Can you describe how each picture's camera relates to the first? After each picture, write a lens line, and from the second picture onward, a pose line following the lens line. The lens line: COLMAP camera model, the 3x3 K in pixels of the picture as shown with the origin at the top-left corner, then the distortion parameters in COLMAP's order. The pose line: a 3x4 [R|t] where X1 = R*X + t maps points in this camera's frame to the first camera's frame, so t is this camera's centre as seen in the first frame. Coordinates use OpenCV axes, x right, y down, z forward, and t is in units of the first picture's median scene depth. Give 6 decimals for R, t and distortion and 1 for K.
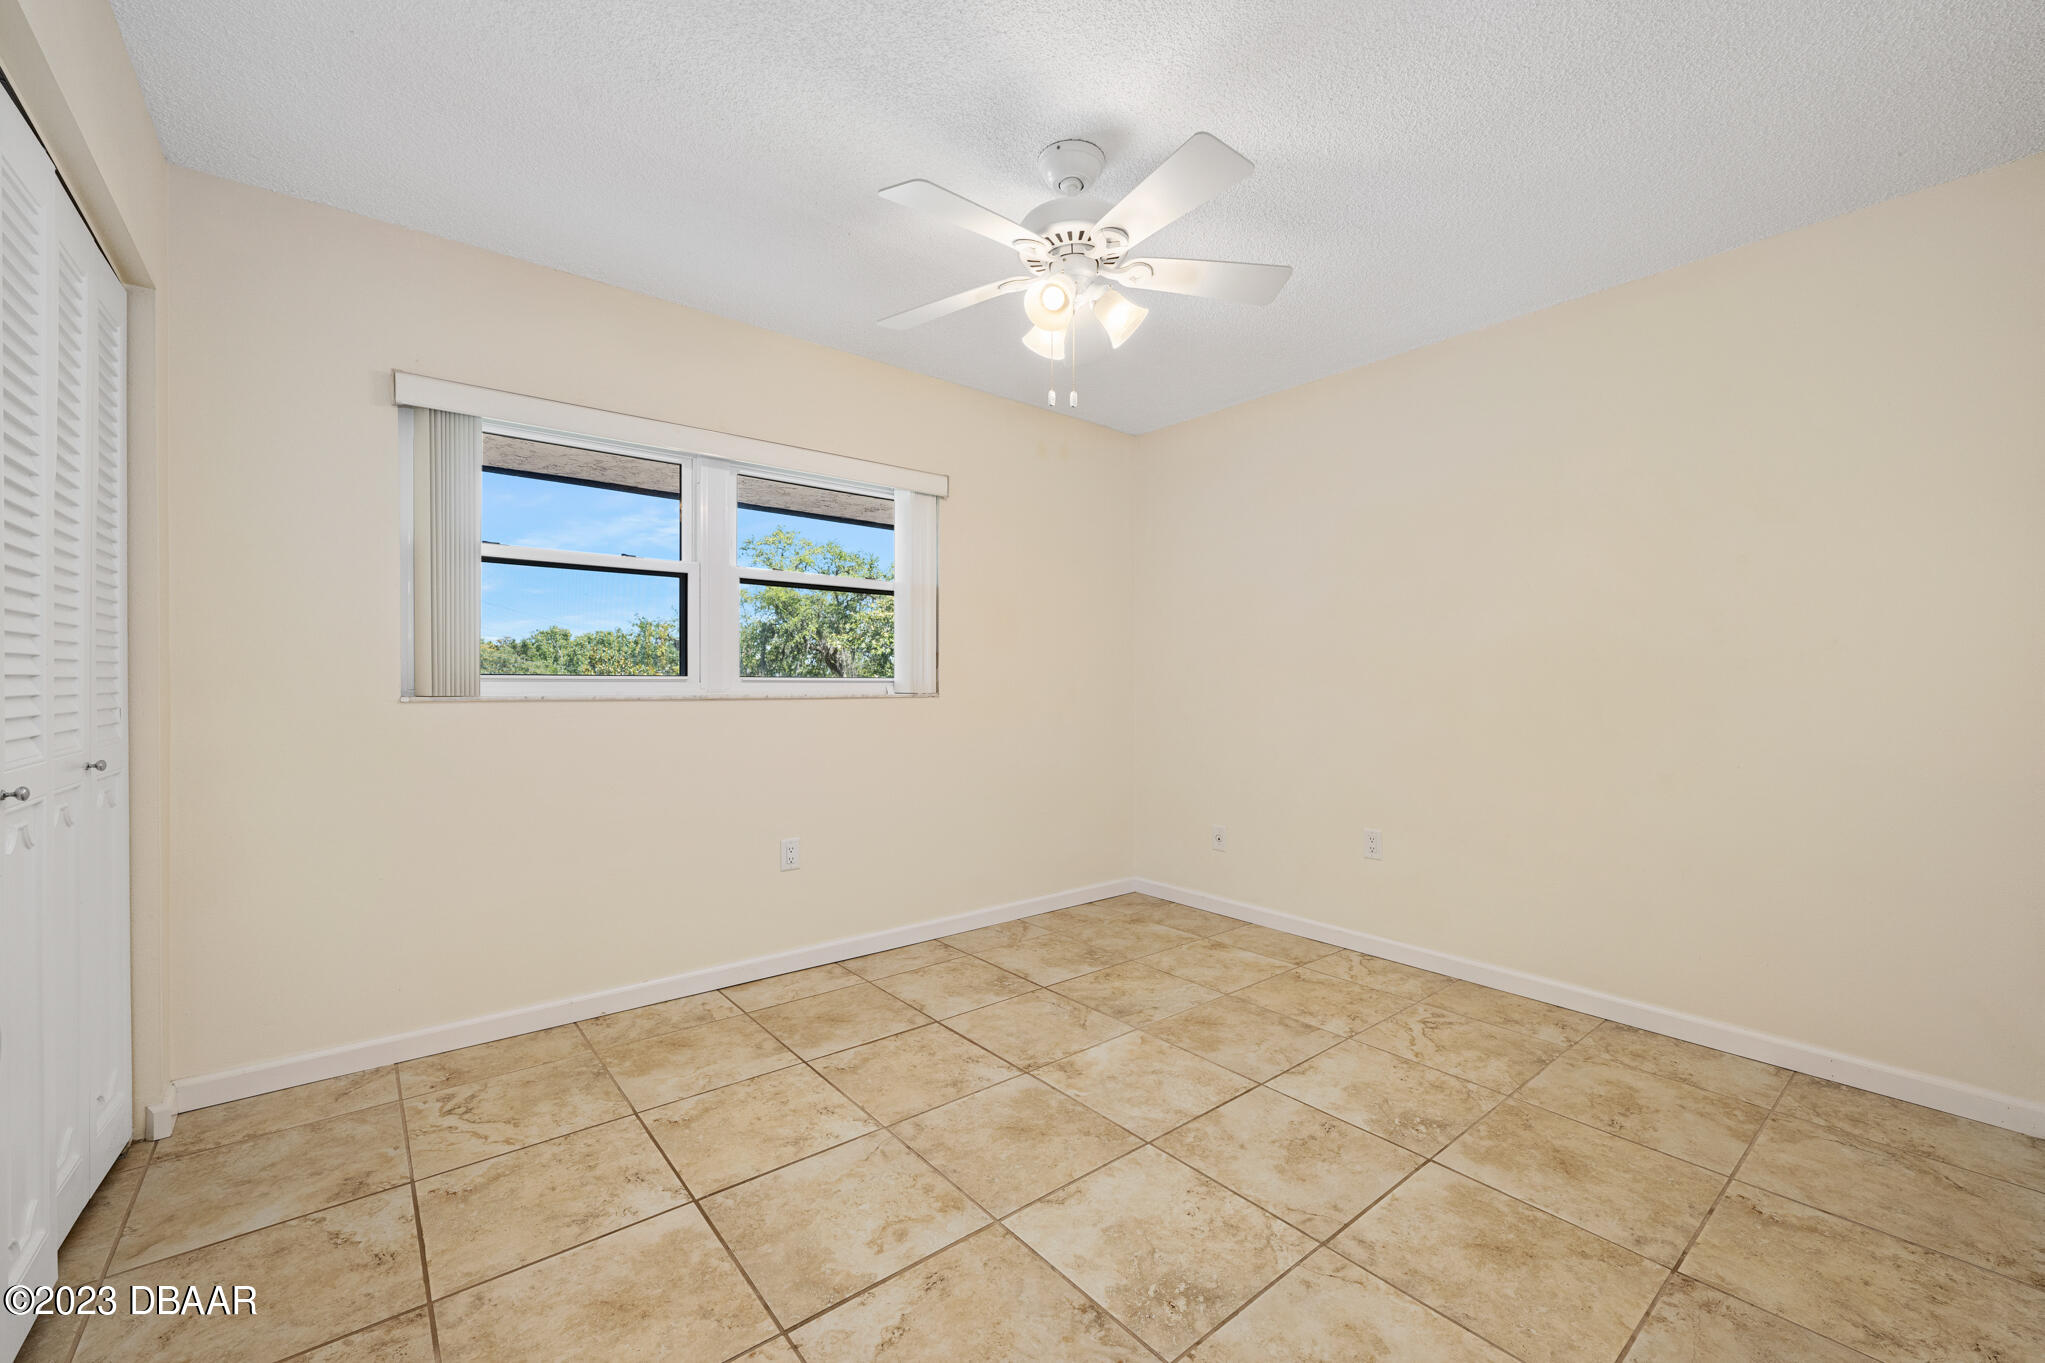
lens RADIAL K [[816.9, 0, 1011.3], [0, 816.9, 678.0], [0, 0, 1]] dist [0.002552, 0.000488]
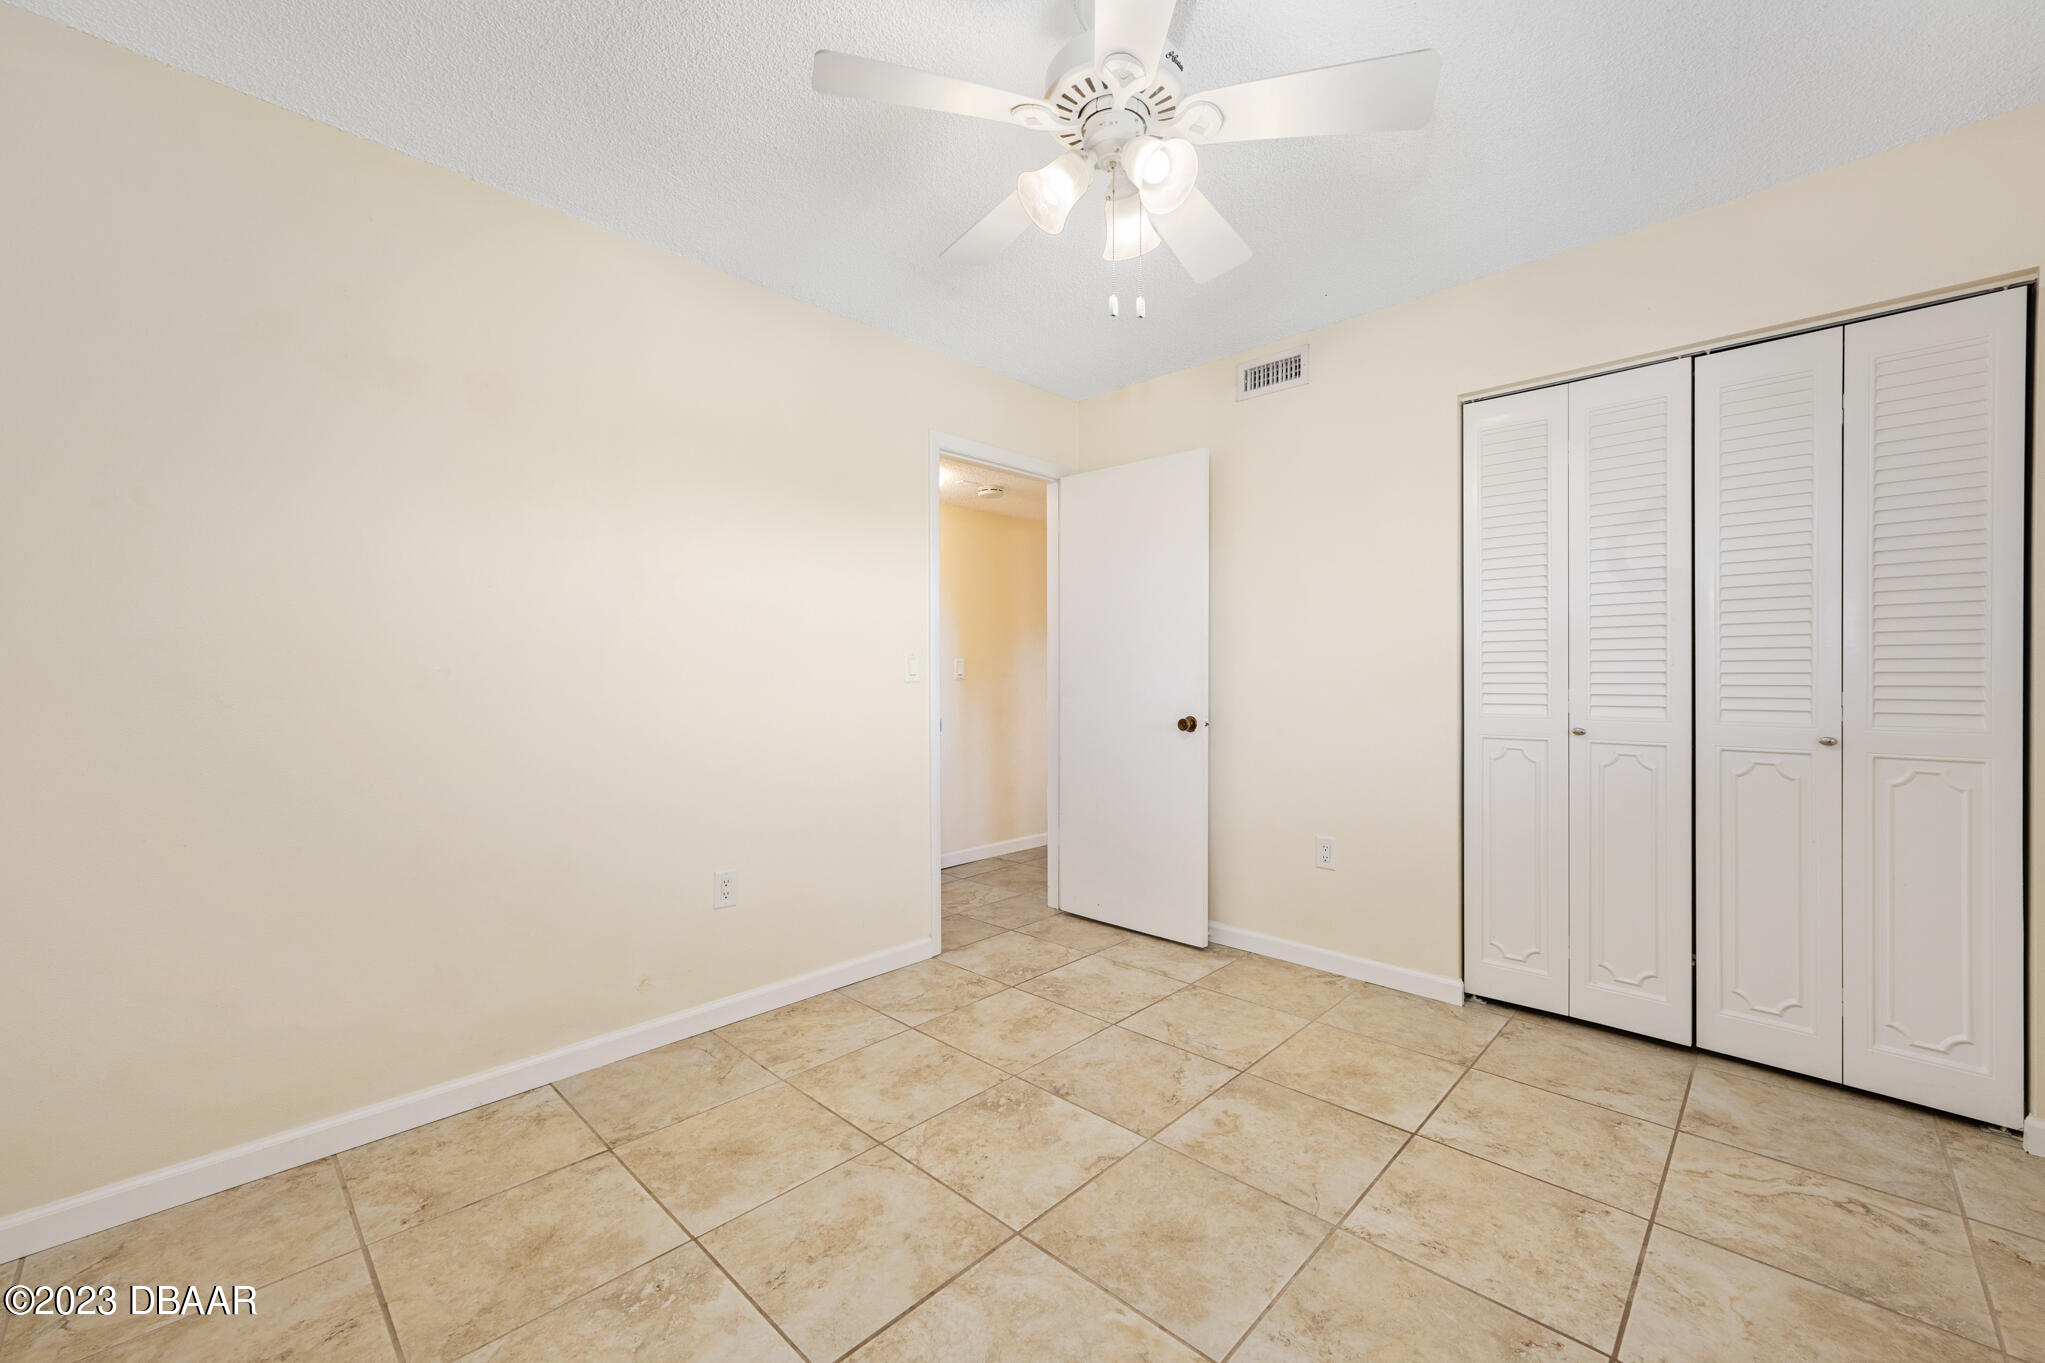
lens RADIAL K [[816.9, 0, 1011.3], [0, 816.9, 678.0], [0, 0, 1]] dist [0.002552, 0.000488]
pose [[-0.992601, 0.001298, -0.121418, 0.255511], [0.001281, 0.999999, 0.000221, 0.000425], [0.121419, 0.000064, -0.992601, 1.698706]]
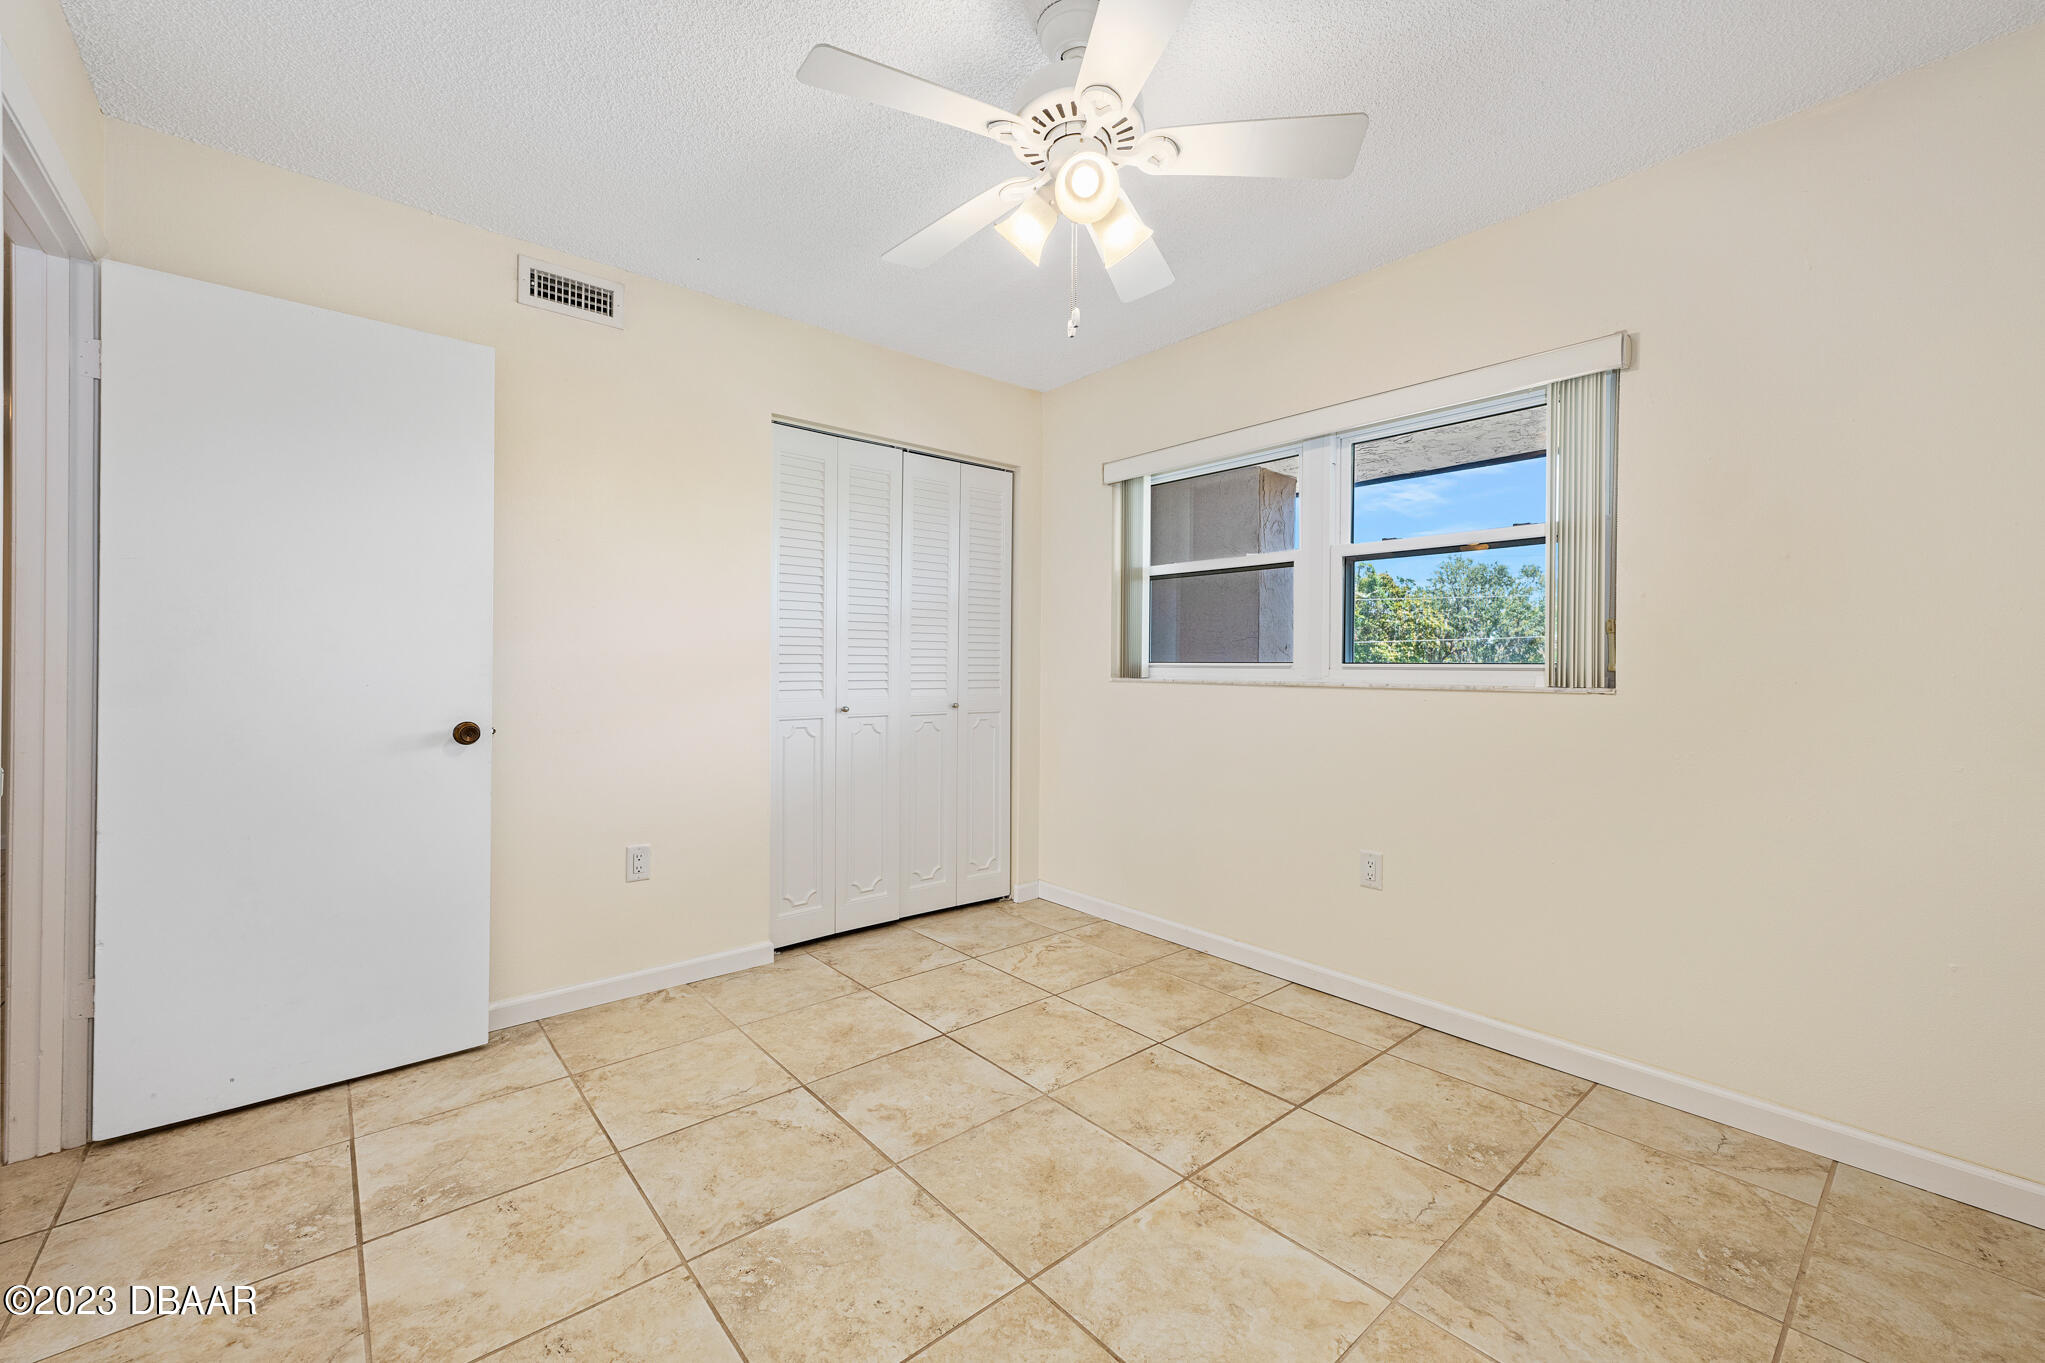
lens RADIAL K [[822.4, 0, 1045.9], [0, 822.4, 663.6], [0, 0, 1]] dist [0.003259, 0.000253]
pose [[0.050219, -0.004742, -0.998727, 0.865368], [-0.001026, 0.999988, -0.004799, 0.001333], [0.998738, 0.001266, 0.050214, 0.907224]]
